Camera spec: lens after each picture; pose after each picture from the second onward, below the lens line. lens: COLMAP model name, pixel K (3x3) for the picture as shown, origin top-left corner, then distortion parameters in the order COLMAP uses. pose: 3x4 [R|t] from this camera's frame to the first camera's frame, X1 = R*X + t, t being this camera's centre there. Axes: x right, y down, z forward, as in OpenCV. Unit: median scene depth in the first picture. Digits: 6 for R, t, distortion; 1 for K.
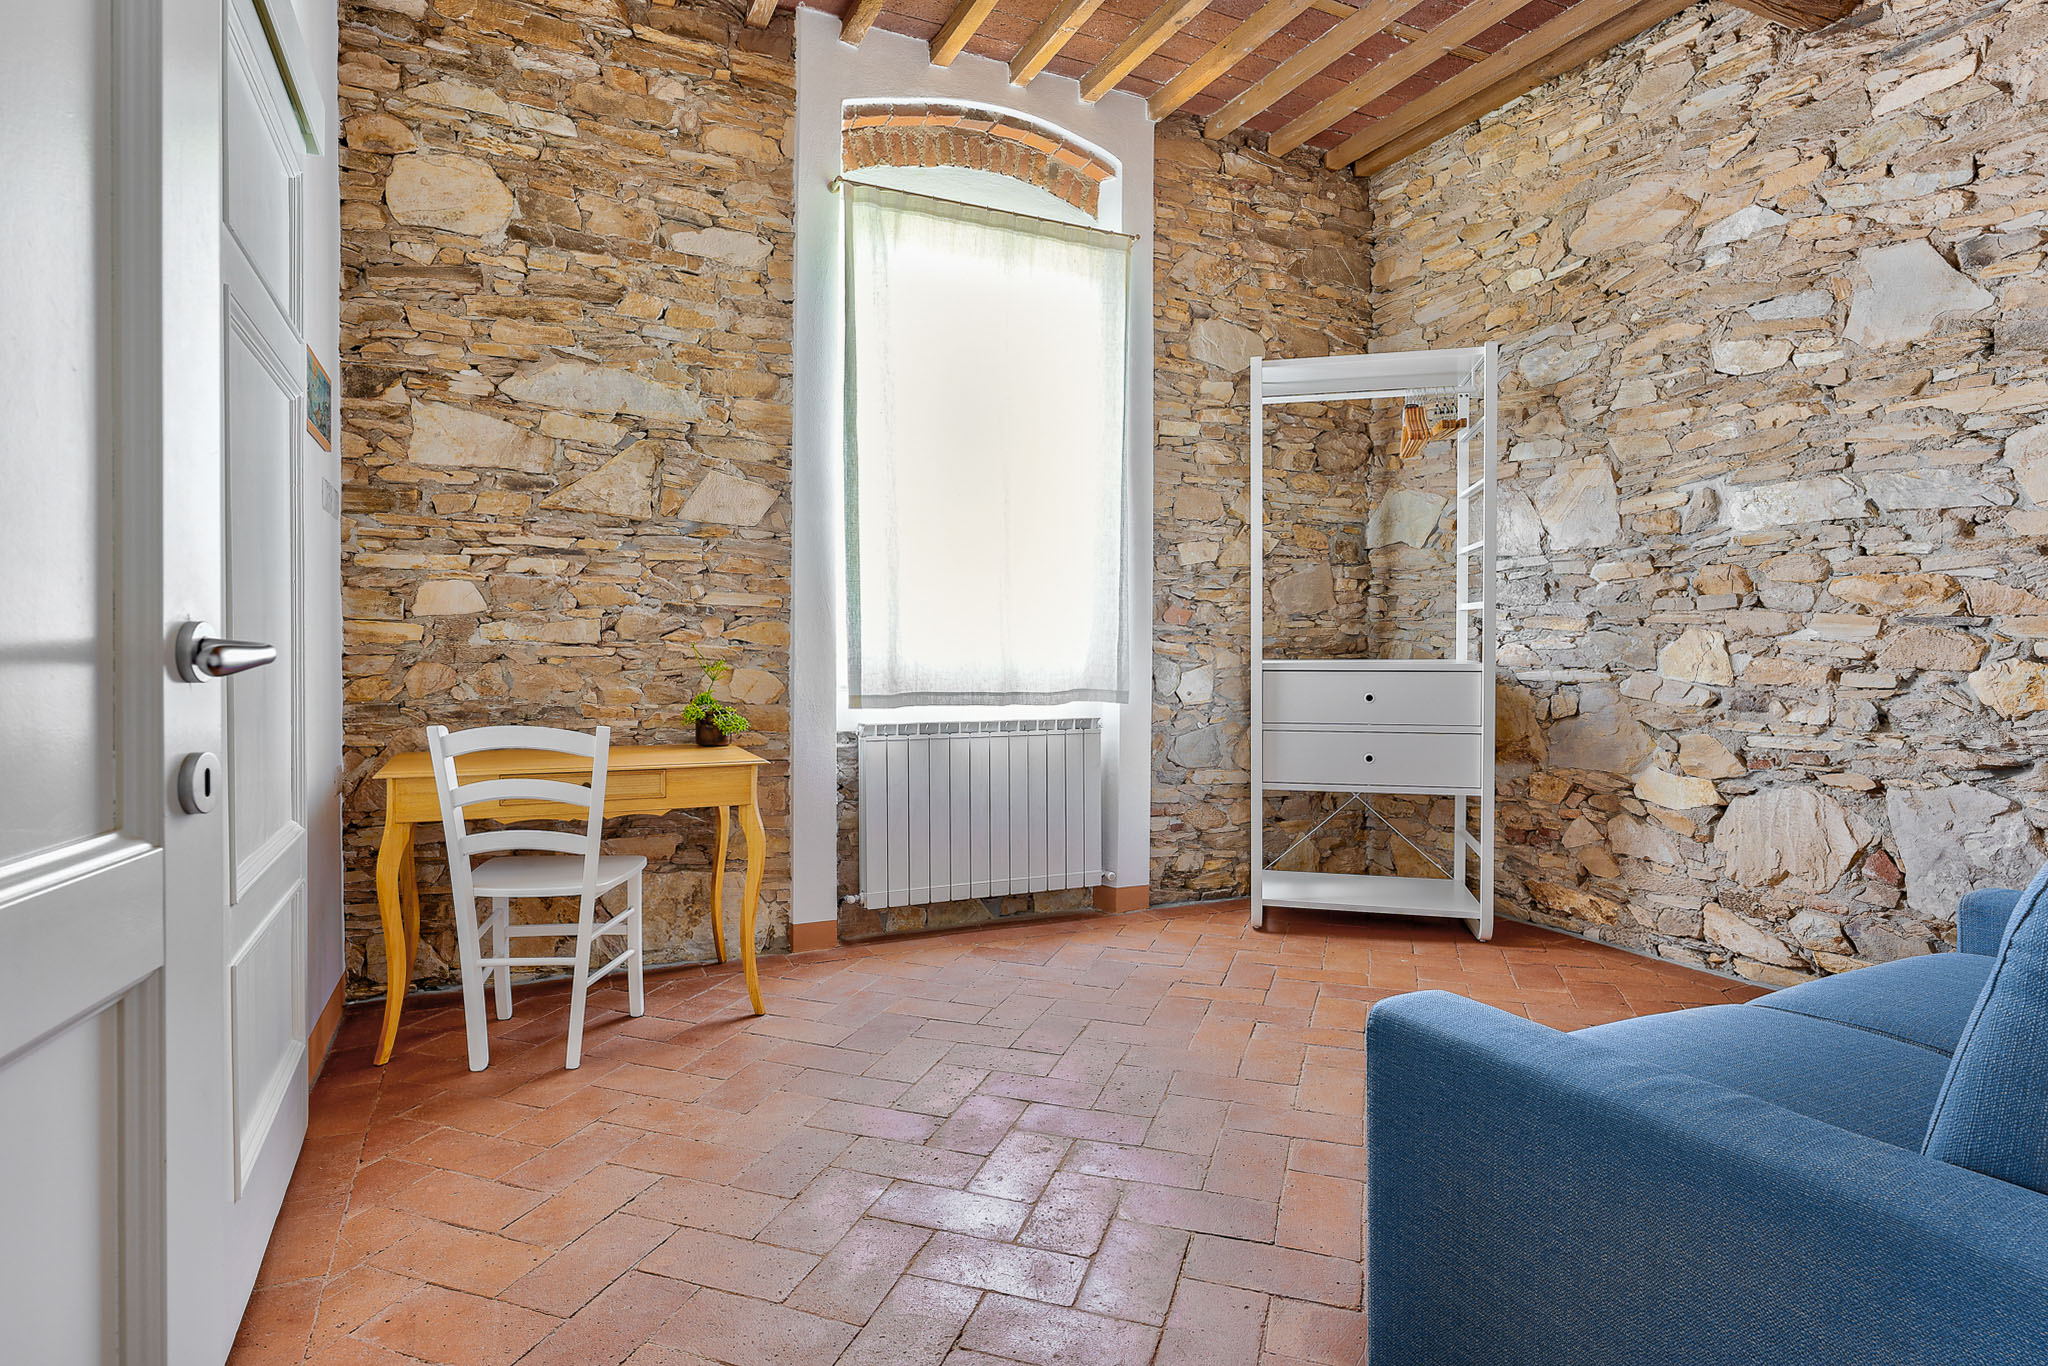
lens RADIAL K [[1090.7, 0, 1024.0], [0, 1090.7, 683.0], [0, 0, 1]] dist [0.002839, 0.001079]
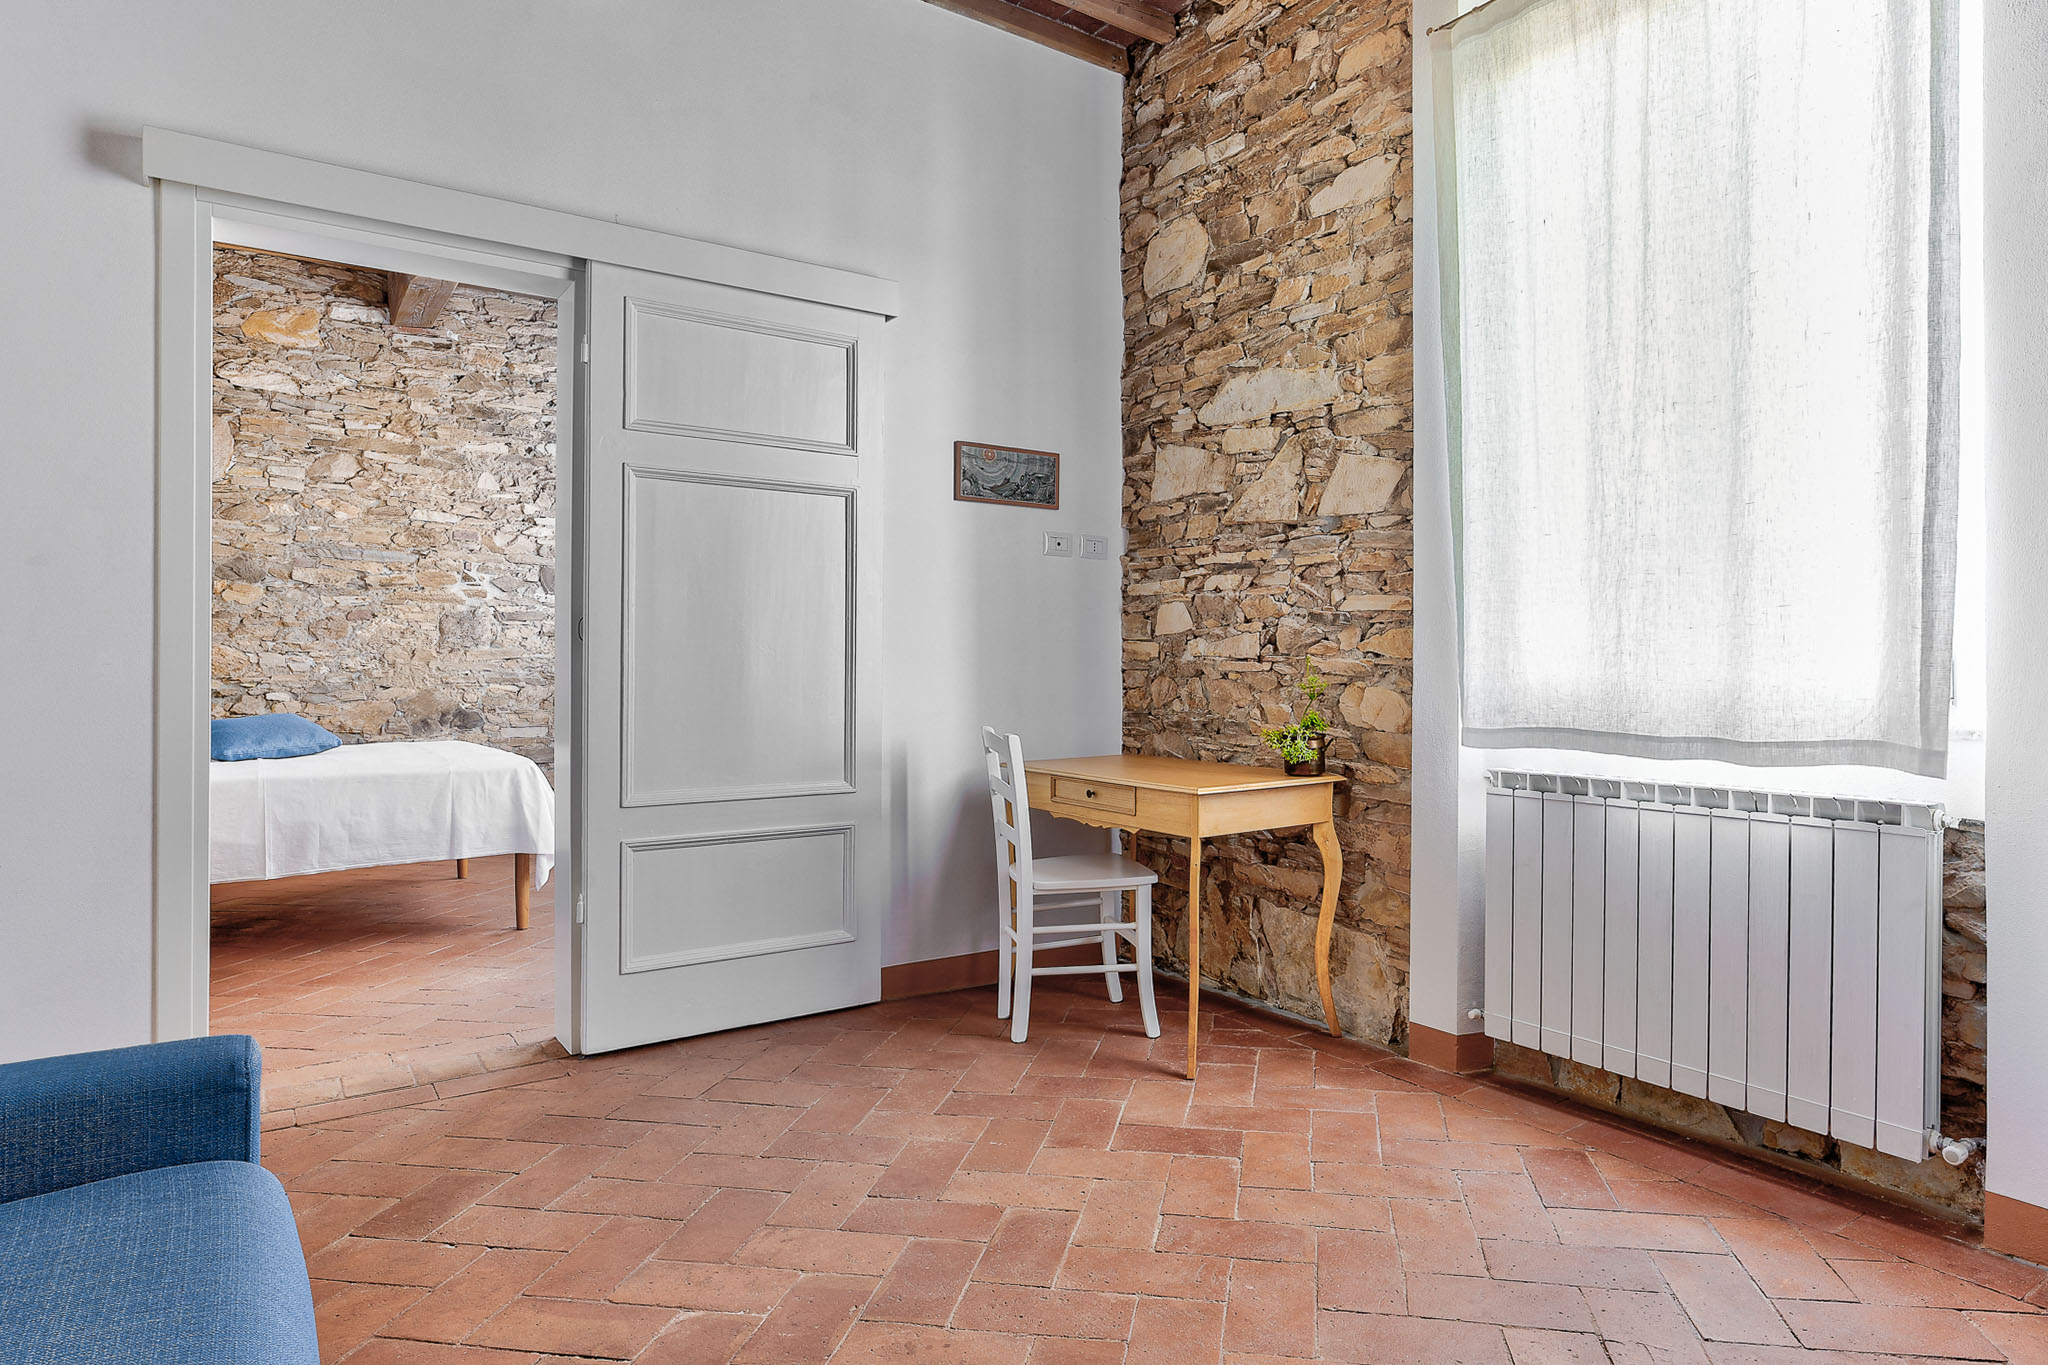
lens RADIAL K [[1193.9, 0, 1022.5], [0, 1193.9, 669.4], [0, 0, 1]] dist [-0.003095, 0.001056]
pose [[0.150668, -0.000431, -0.988584, 0.620337], [-0.028710, 0.999576, -0.004812, -0.015477], [0.988167, 0.029107, 0.150592, 0.641114]]
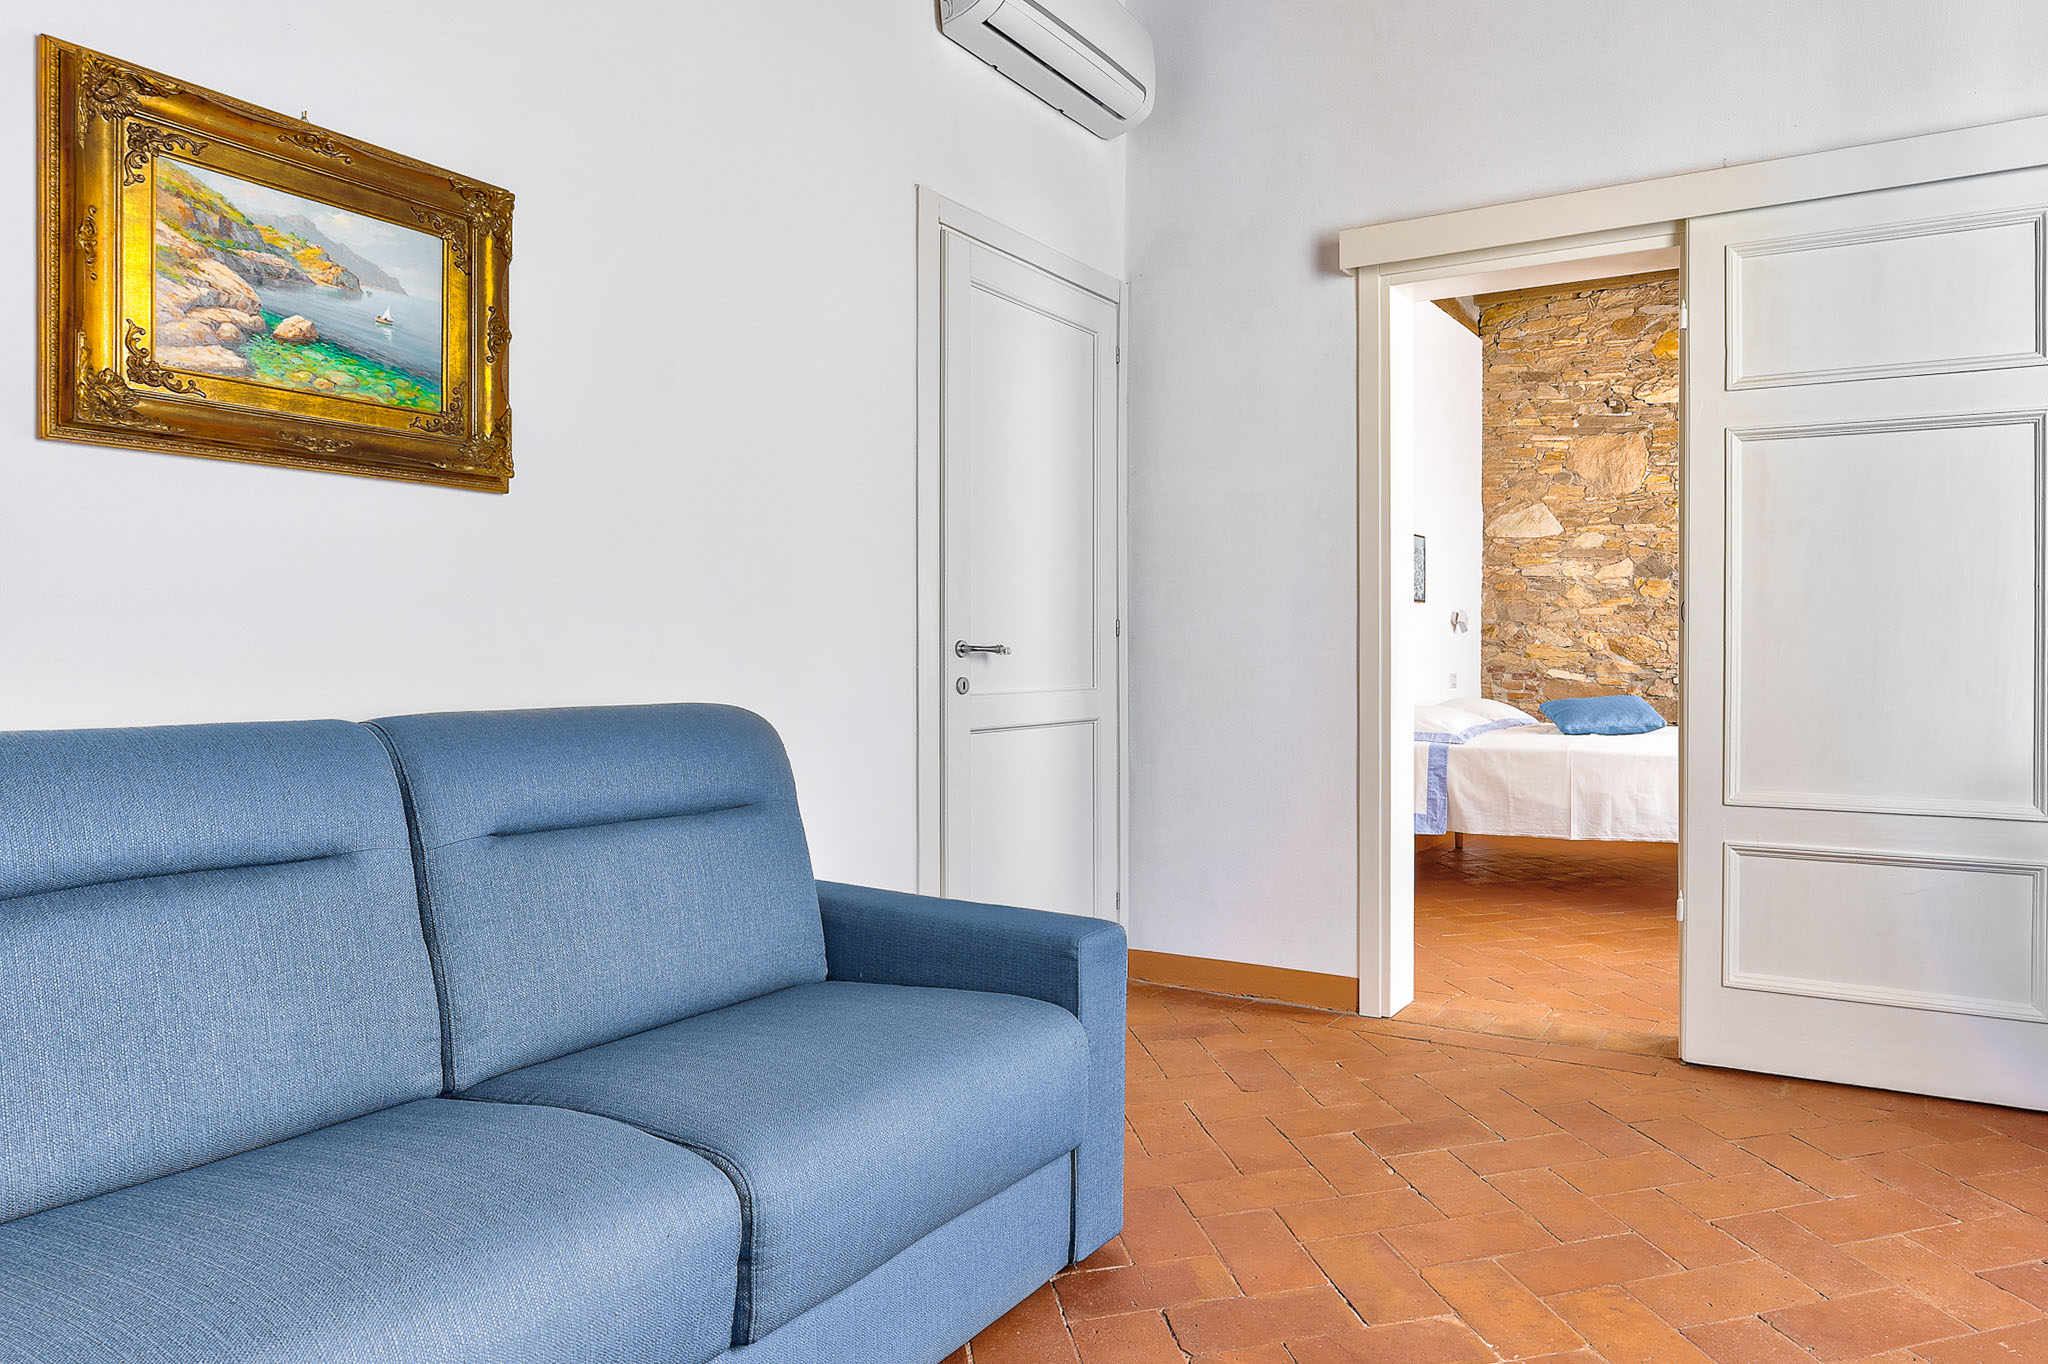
lens RADIAL K [[1109.5, 0, 1023.4], [0, 1109.5, 654.7], [0, 0, 1]] dist [-0.000534, -0.001654]
pose [[-0.789844, -0.003778, -0.613296, 0.509875], [-0.024063, 0.999402, 0.024834, -0.018550], [0.612836, 0.034373, -0.789462, 0.835643]]
